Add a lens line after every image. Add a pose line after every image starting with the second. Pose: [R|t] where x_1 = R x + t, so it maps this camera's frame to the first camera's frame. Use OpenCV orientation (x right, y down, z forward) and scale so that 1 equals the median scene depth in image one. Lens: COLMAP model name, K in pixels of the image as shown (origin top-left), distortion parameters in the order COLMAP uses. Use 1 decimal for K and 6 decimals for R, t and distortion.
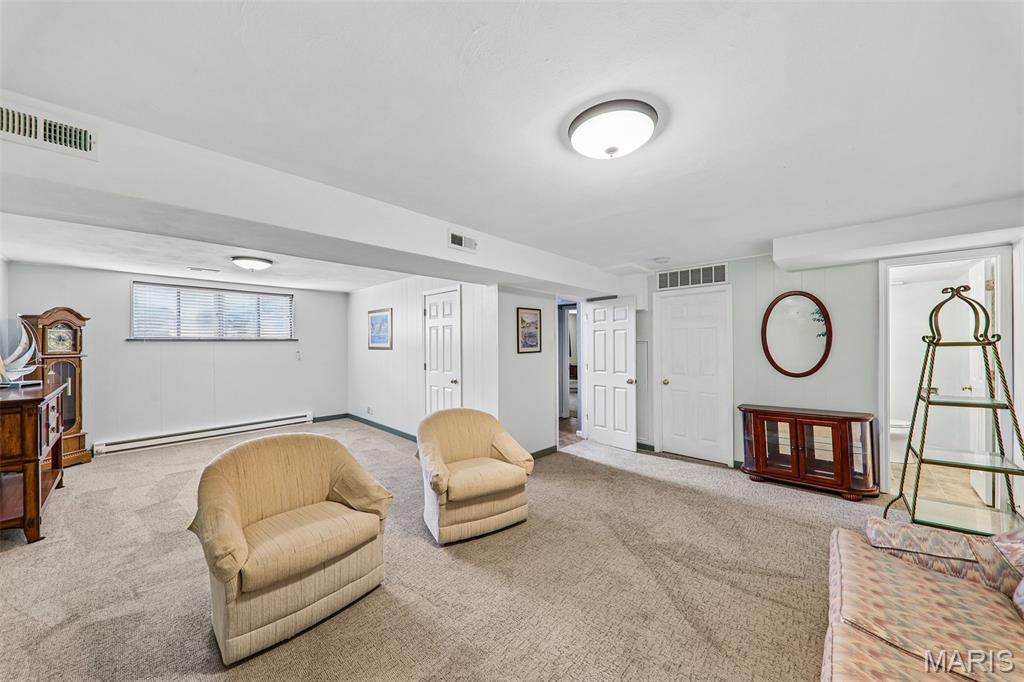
lens RADIAL K [[355.8, 0, 510.5], [0, 355.8, 343.0], [0, 0, 1]] dist [0.001135, -0.000176]
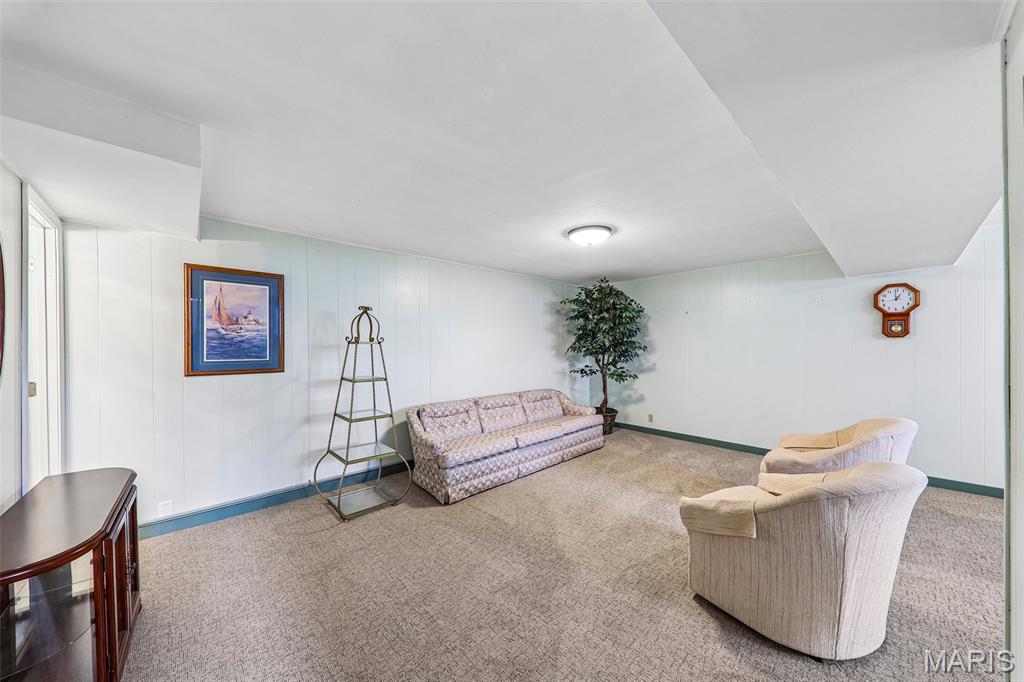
lens RADIAL K [[355.8, 0, 510.5], [0, 355.8, 343.0], [0, 0, 1]] dist [0.001135, -0.000176]
pose [[-0.997415, 0.014371, 0.070405, 0.228647], [0.014178, 0.999894, -0.003239, 0.010036], [-0.070444, -0.002233, -0.997513, 1.163910]]
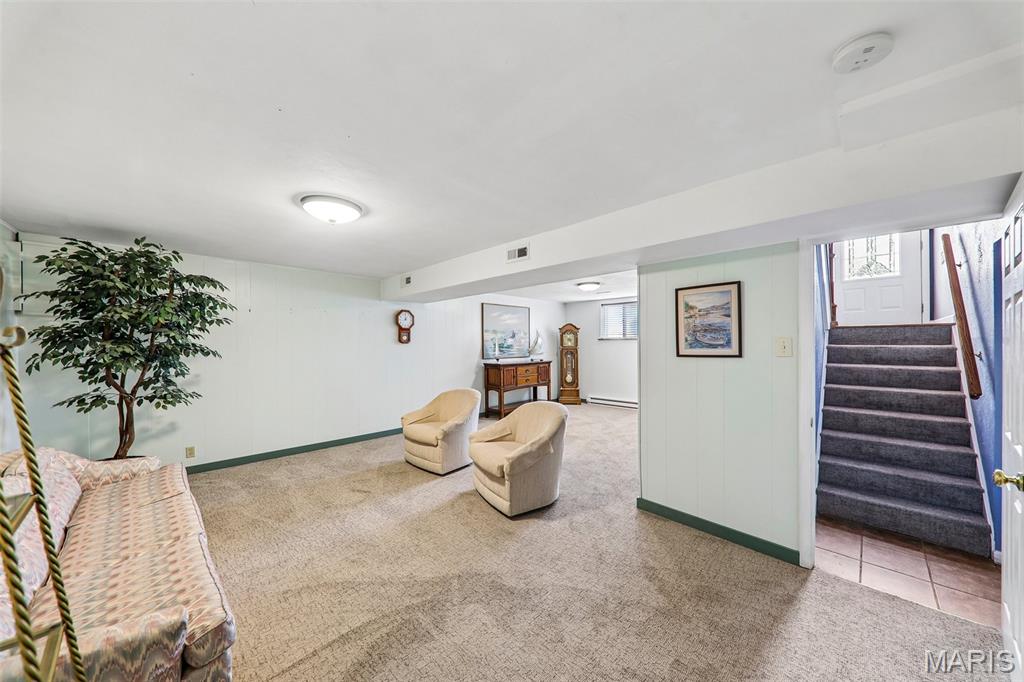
lens RADIAL K [[355.8, 0, 510.5], [0, 355.8, 343.0], [0, 0, 1]] dist [0.001135, -0.000176]
pose [[-0.024243, 0.004291, -0.999697, 0.708512], [0.001294, 0.999990, 0.004261, 0.000609], [0.999705, -0.001190, -0.024248, 0.696647]]
